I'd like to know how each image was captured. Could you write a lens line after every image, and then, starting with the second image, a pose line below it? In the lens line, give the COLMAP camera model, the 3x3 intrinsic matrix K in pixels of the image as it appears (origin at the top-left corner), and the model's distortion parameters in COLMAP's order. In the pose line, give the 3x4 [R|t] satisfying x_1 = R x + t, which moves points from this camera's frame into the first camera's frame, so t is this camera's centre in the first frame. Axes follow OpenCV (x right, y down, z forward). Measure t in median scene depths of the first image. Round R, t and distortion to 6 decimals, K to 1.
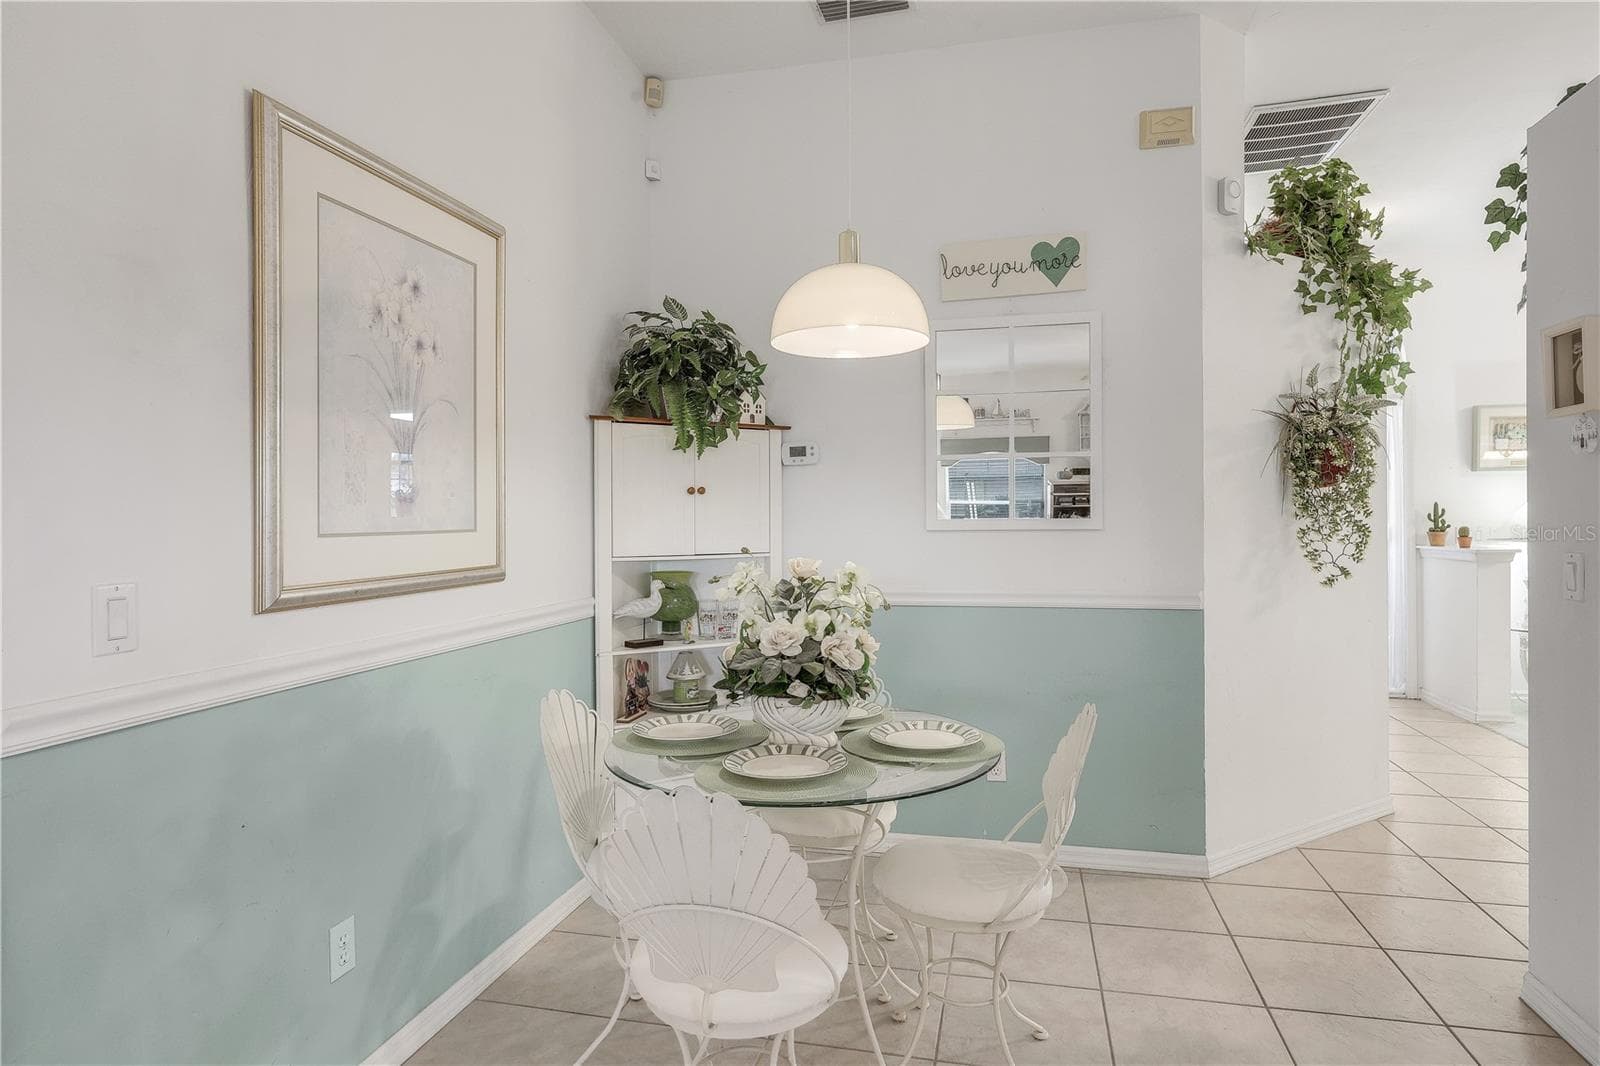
lens RADIAL K [[866.6, 0, 800.7], [0, 866.6, 522.2], [0, 0, 1]] dist [0.000107, 0.000684]
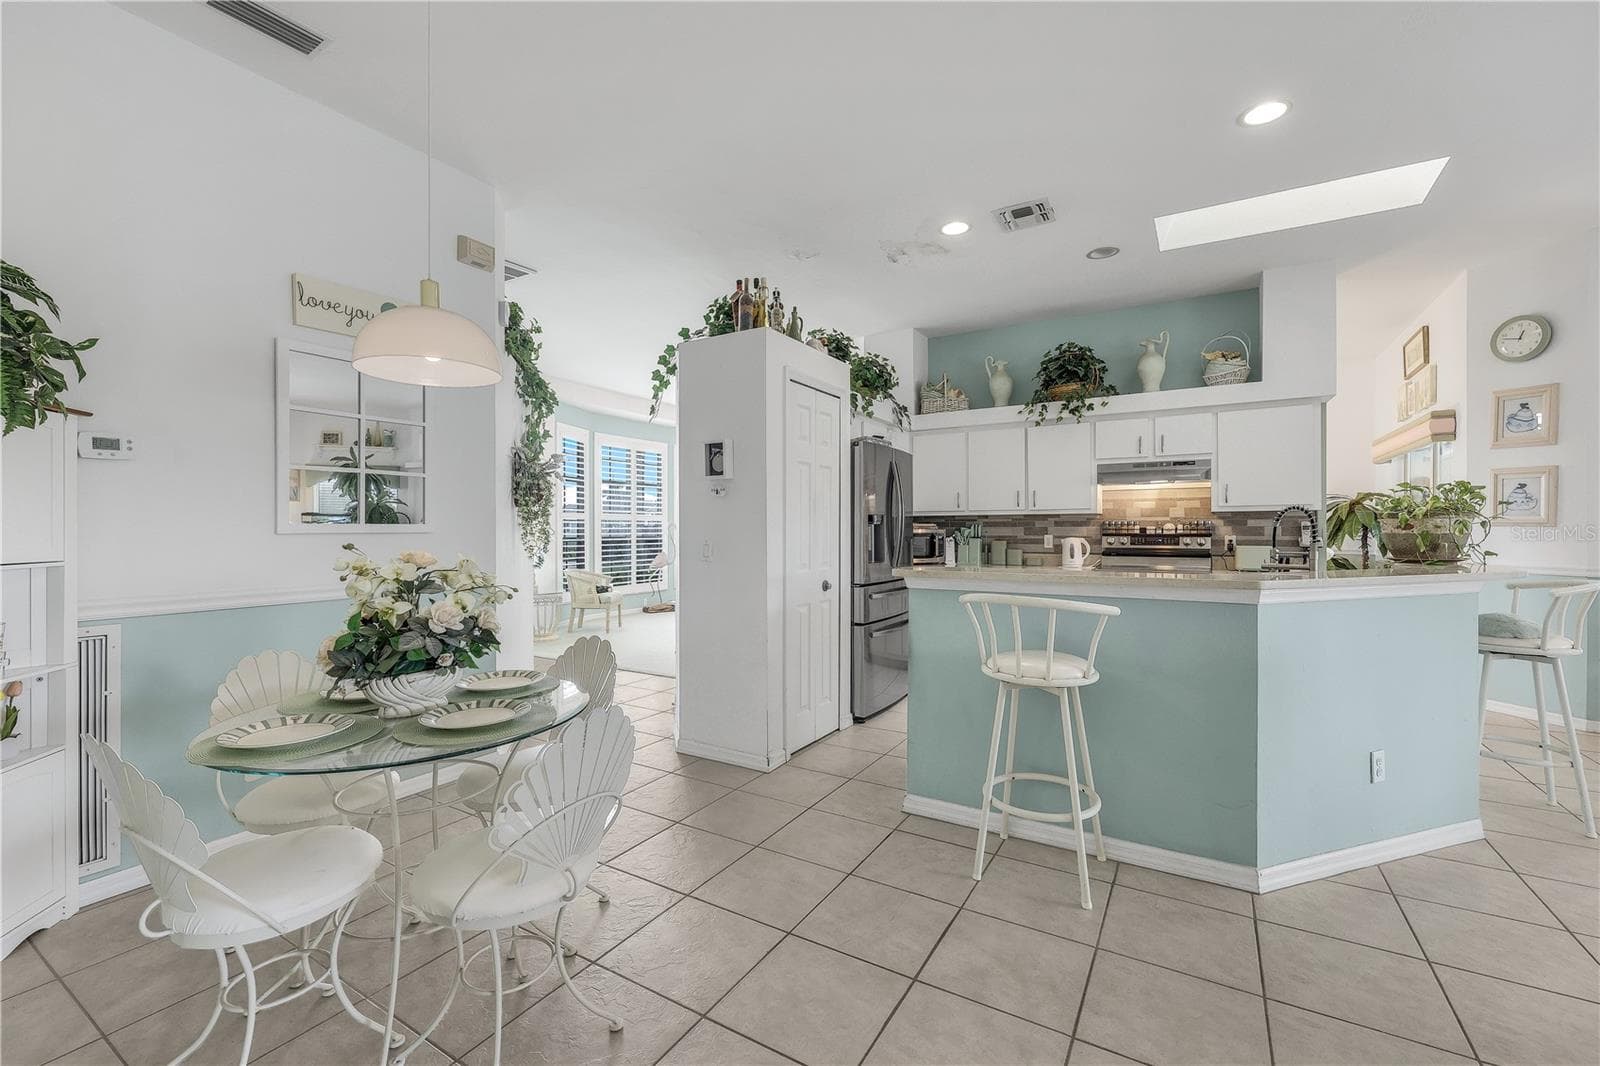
lens RADIAL K [[668.3, 0, 799.0], [0, 668.3, 531.5], [0, 0, 1]] dist [-0.009105, -0.000119]
pose [[0.311582, 0.002842, 0.950215, -0.437722], [0.007780, 0.999954, -0.005542, 0.016371], [-0.950188, 0.009120, 0.311545, 0.140028]]
